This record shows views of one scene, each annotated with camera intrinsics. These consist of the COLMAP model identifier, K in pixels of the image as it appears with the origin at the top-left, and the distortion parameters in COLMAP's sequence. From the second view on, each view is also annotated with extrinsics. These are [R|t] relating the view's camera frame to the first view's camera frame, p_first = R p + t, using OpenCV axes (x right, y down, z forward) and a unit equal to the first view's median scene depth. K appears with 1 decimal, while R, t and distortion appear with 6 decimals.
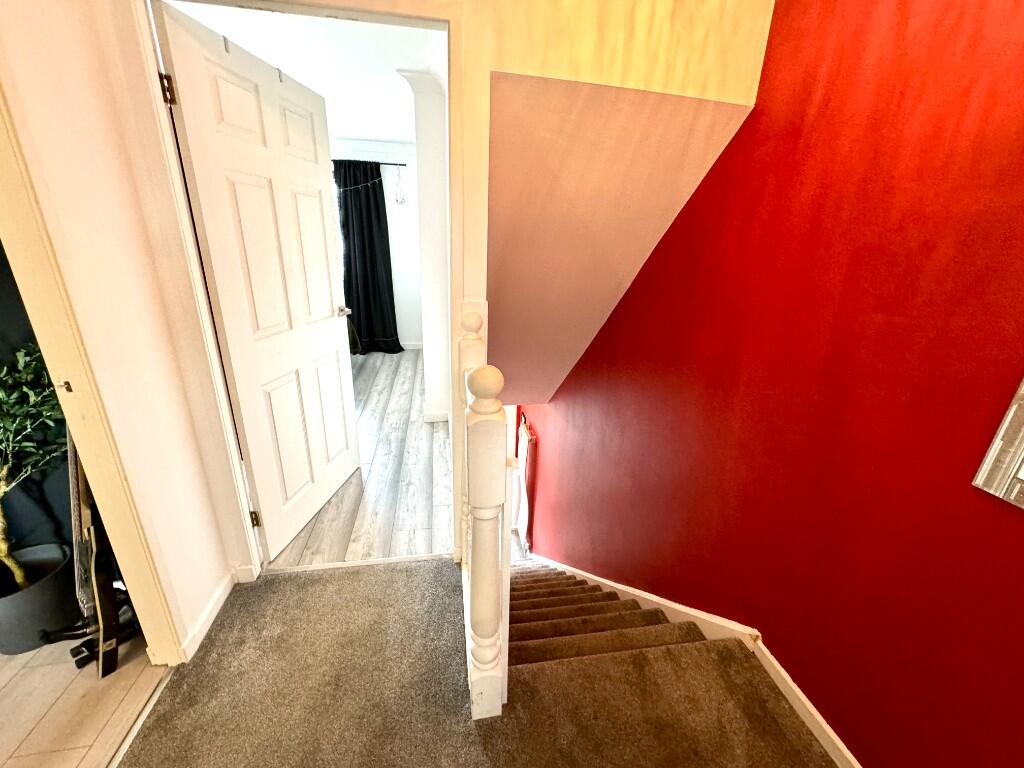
lens RADIAL K [[410.4, 0, 510.2], [0, 410.4, 382.6], [0, 0, 1]] dist [-0.000715, 0.000102]
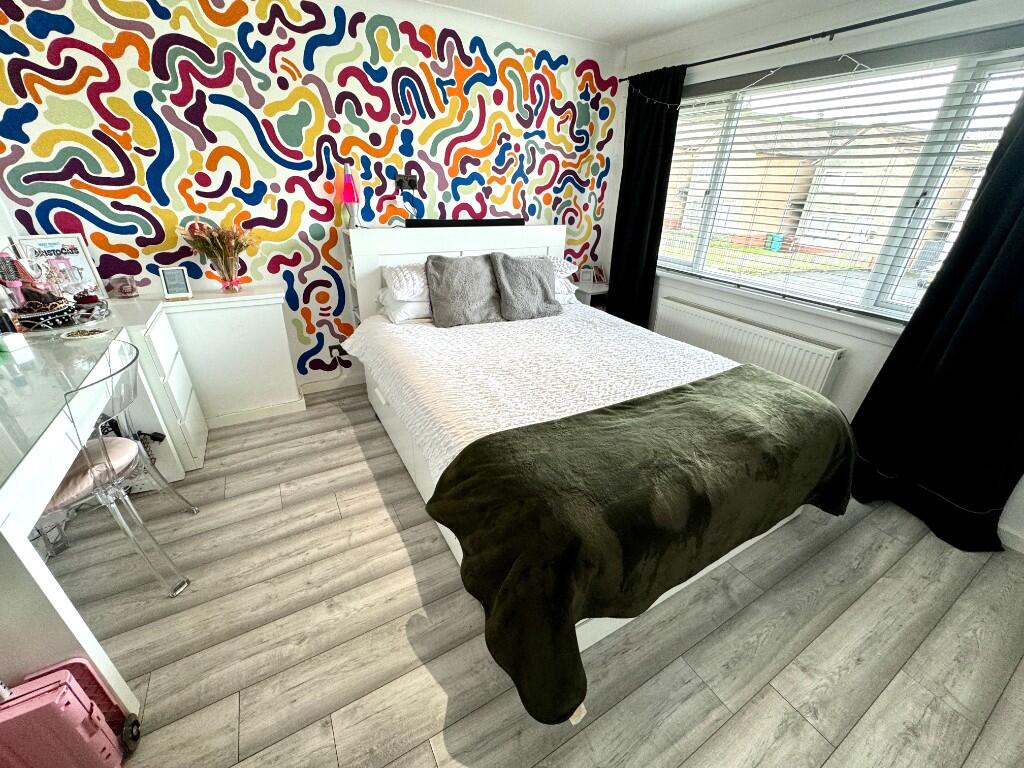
lens RADIAL K [[410.4, 0, 510.4], [0, 410.4, 382.5], [0, 0, 1]] dist [-0.000715, 0.000102]
pose [[0.350303, 0.393214, -0.850100, -0.189791], [-0.331855, 0.900838, 0.279934, -0.194936], [0.875877, 0.184048, 0.446056, 0.515634]]
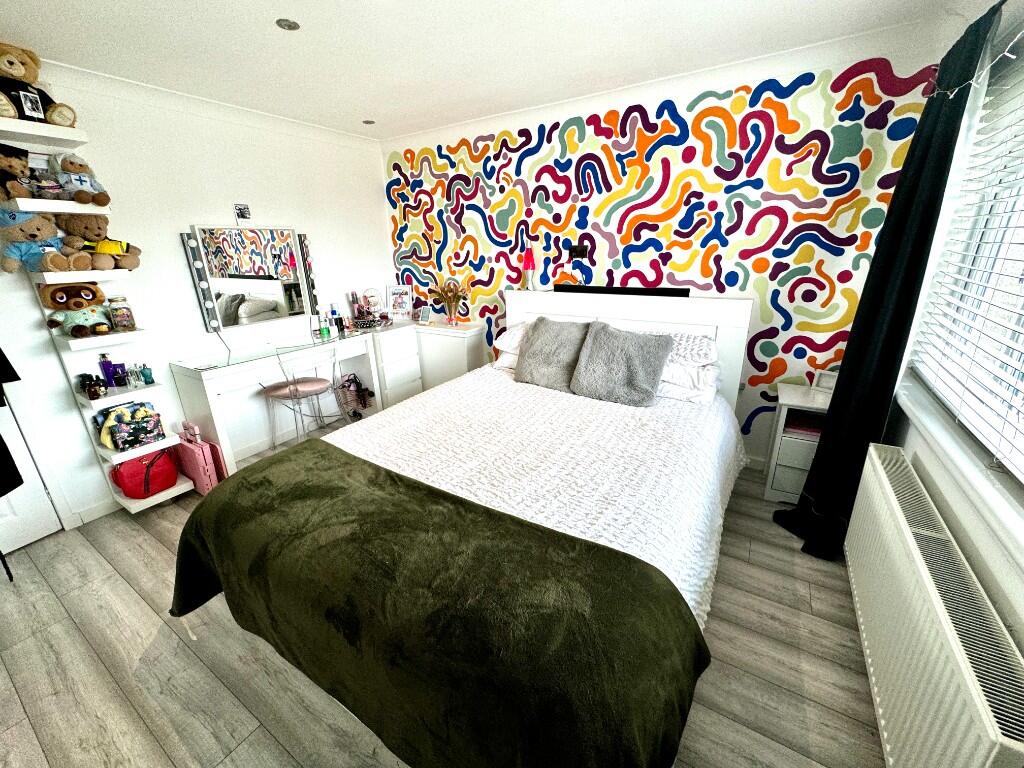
lens RADIAL K [[410.4, 0, 507.7], [0, 410.4, 381.3], [0, 0, 1]] dist [-0.000715, 0.000102]
pose [[-0.665043, 0.218675, -0.714072, -0.279883], [-0.245621, 0.838928, 0.485666, -0.346485], [0.705258, 0.498379, -0.504212, 0.920305]]
